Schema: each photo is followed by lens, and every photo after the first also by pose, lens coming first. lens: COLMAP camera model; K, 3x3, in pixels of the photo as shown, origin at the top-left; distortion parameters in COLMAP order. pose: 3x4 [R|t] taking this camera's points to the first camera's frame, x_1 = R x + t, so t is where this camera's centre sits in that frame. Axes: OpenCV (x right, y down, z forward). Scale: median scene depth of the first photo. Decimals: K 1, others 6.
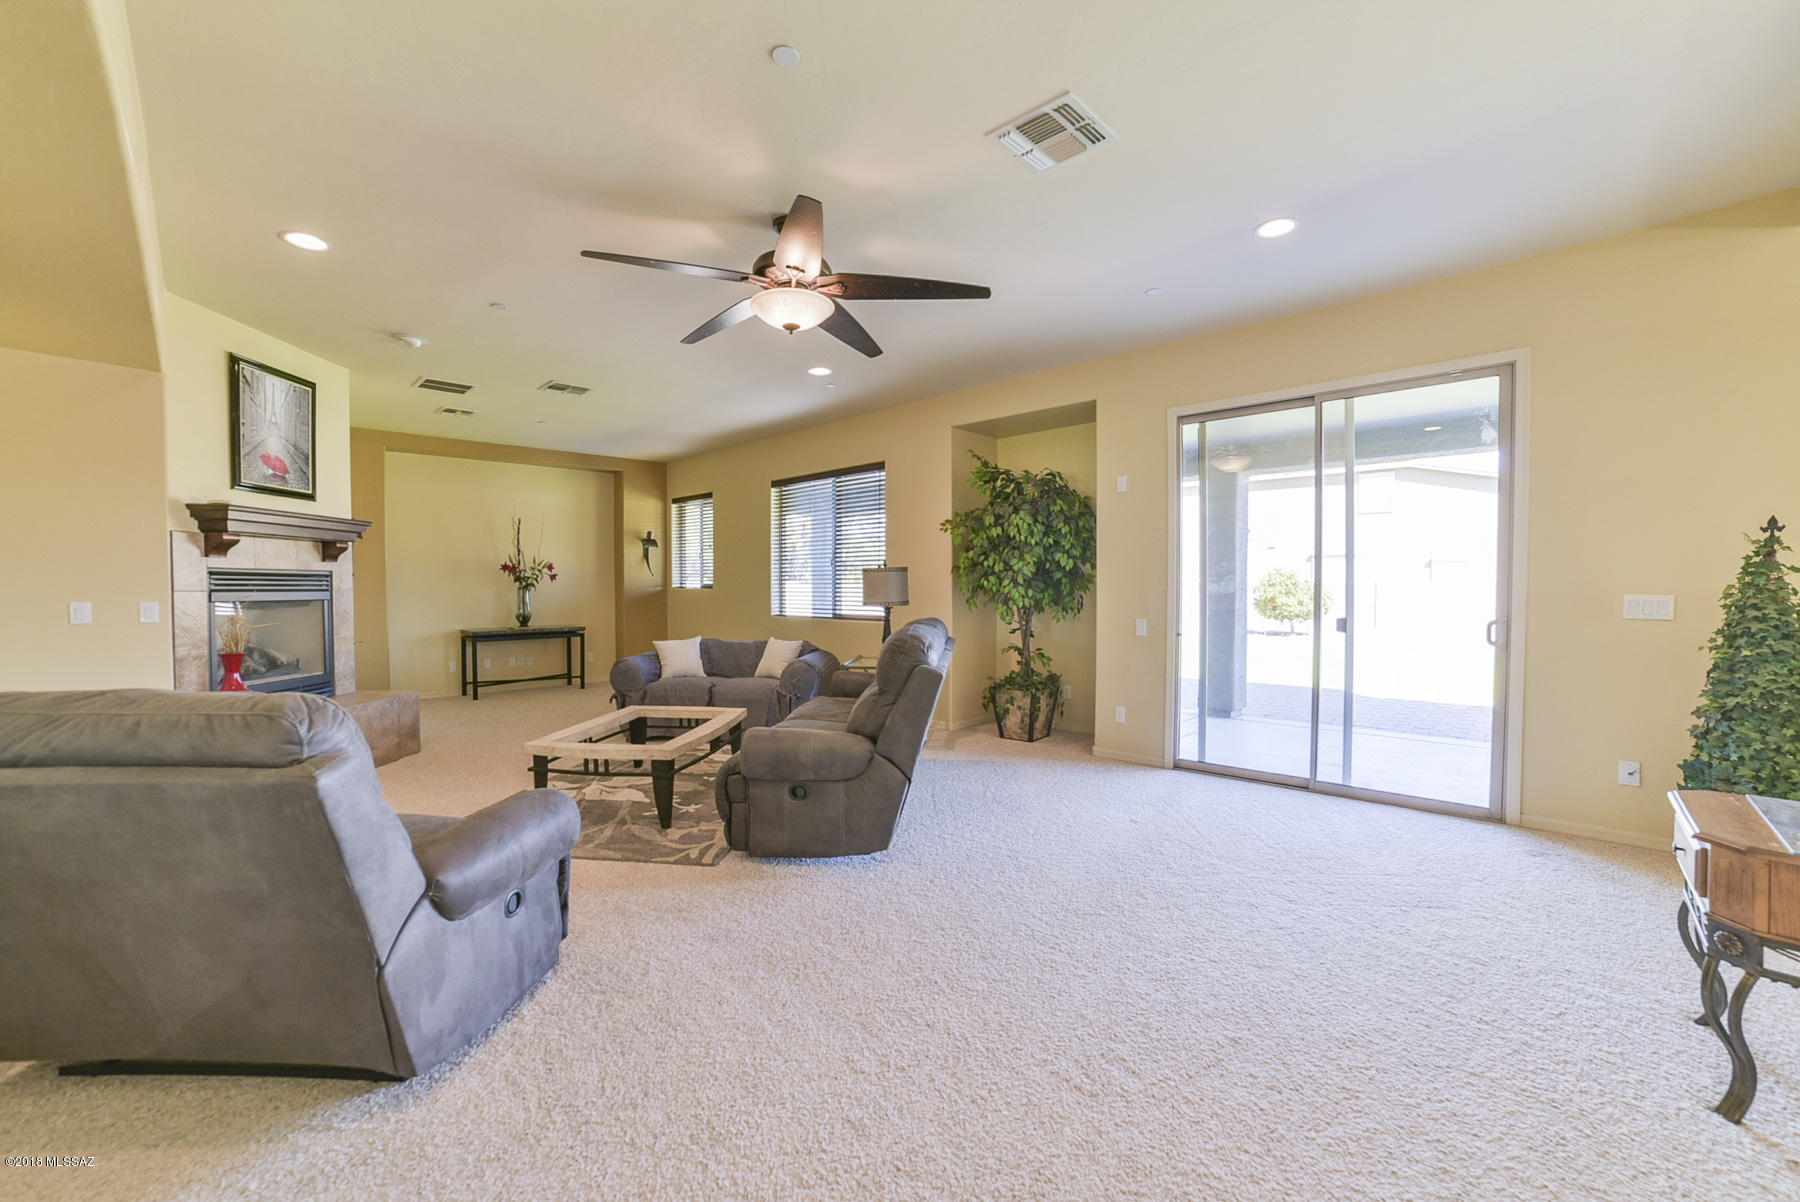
lens RADIAL K [[718.2, 0, 900.0], [0, 718.2, 601.0], [0, 0, 1]] dist [-0.076580, 0.028898]
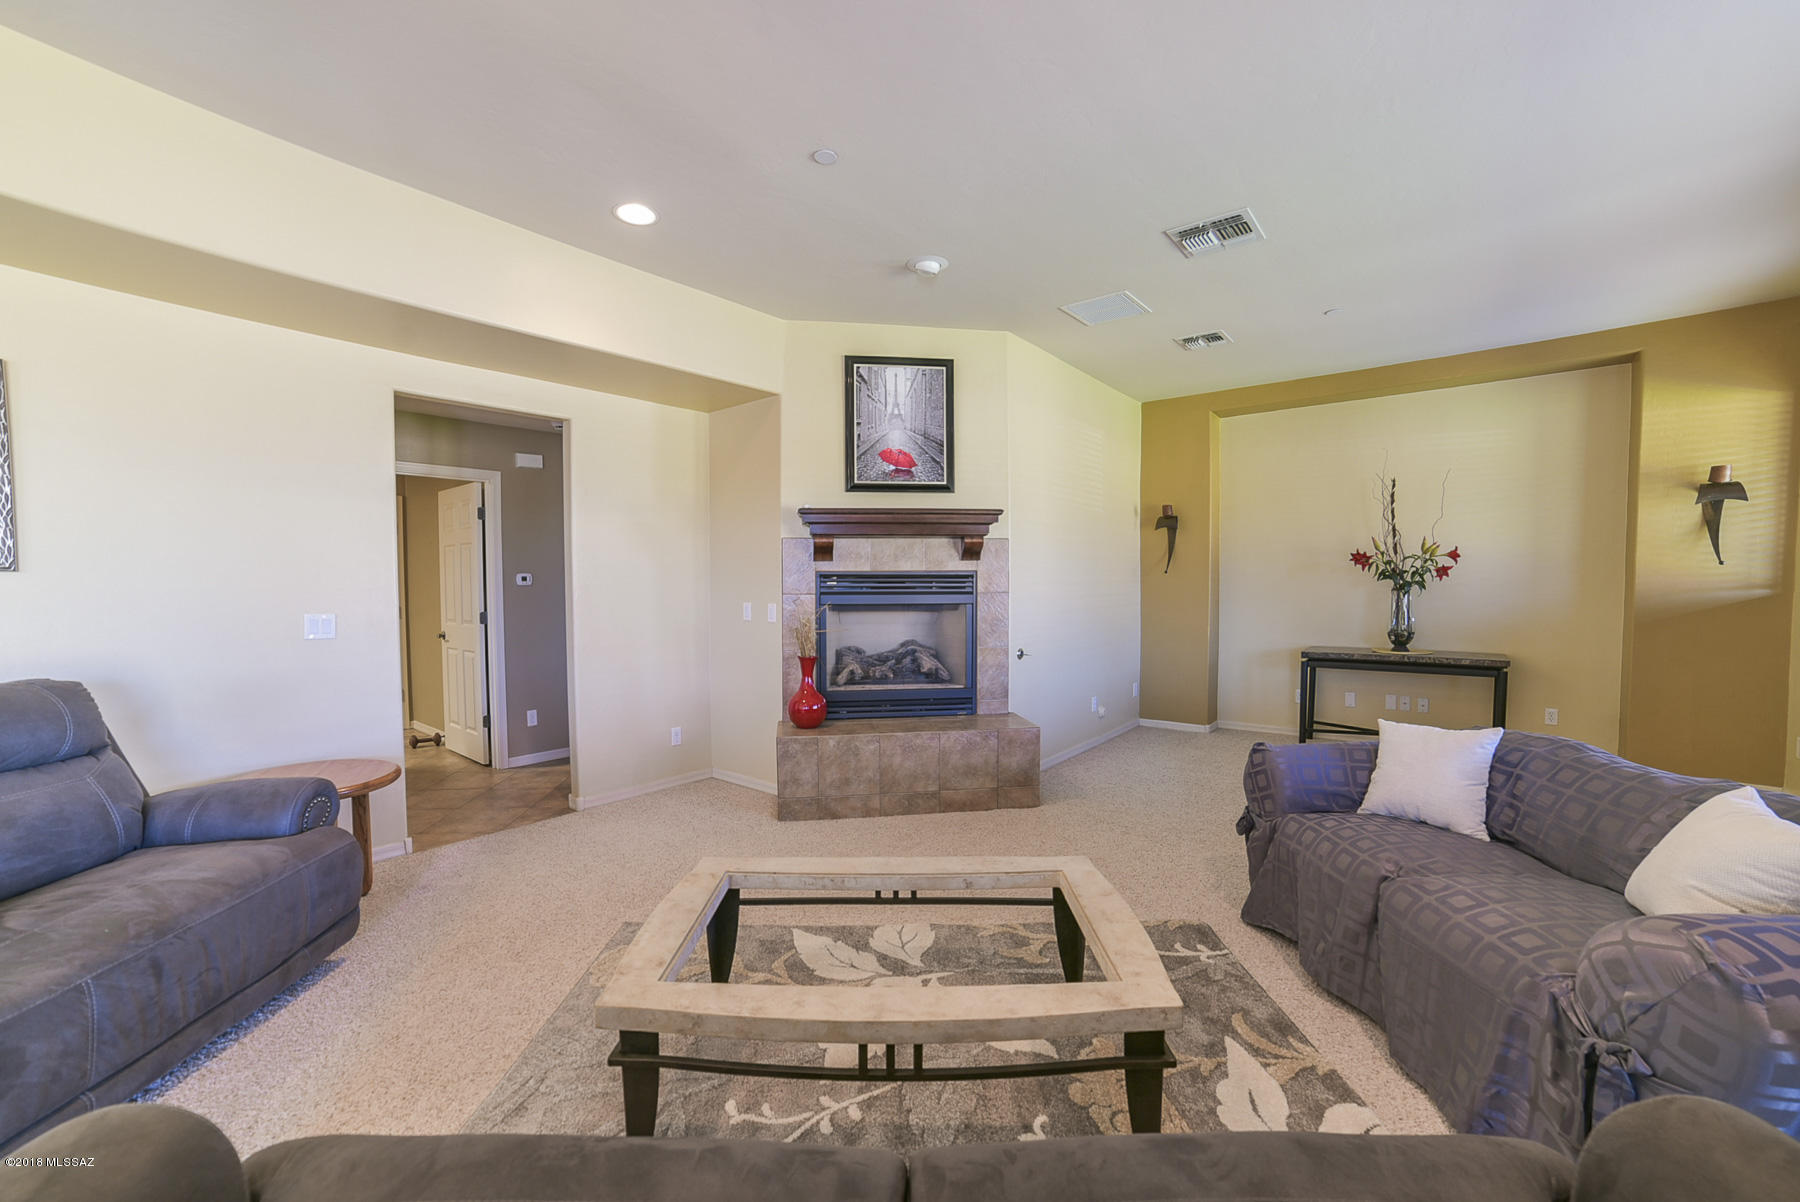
lens RADIAL K [[718.2, 0, 900.0], [0, 718.2, 601.0], [0, 0, 1]] dist [-0.076580, 0.028898]
pose [[0.092048, 0.033331, -0.995197, 0.065243], [-0.016640, 0.999352, 0.031932, -0.033082], [0.995616, 0.013621, 0.092543, 0.834064]]
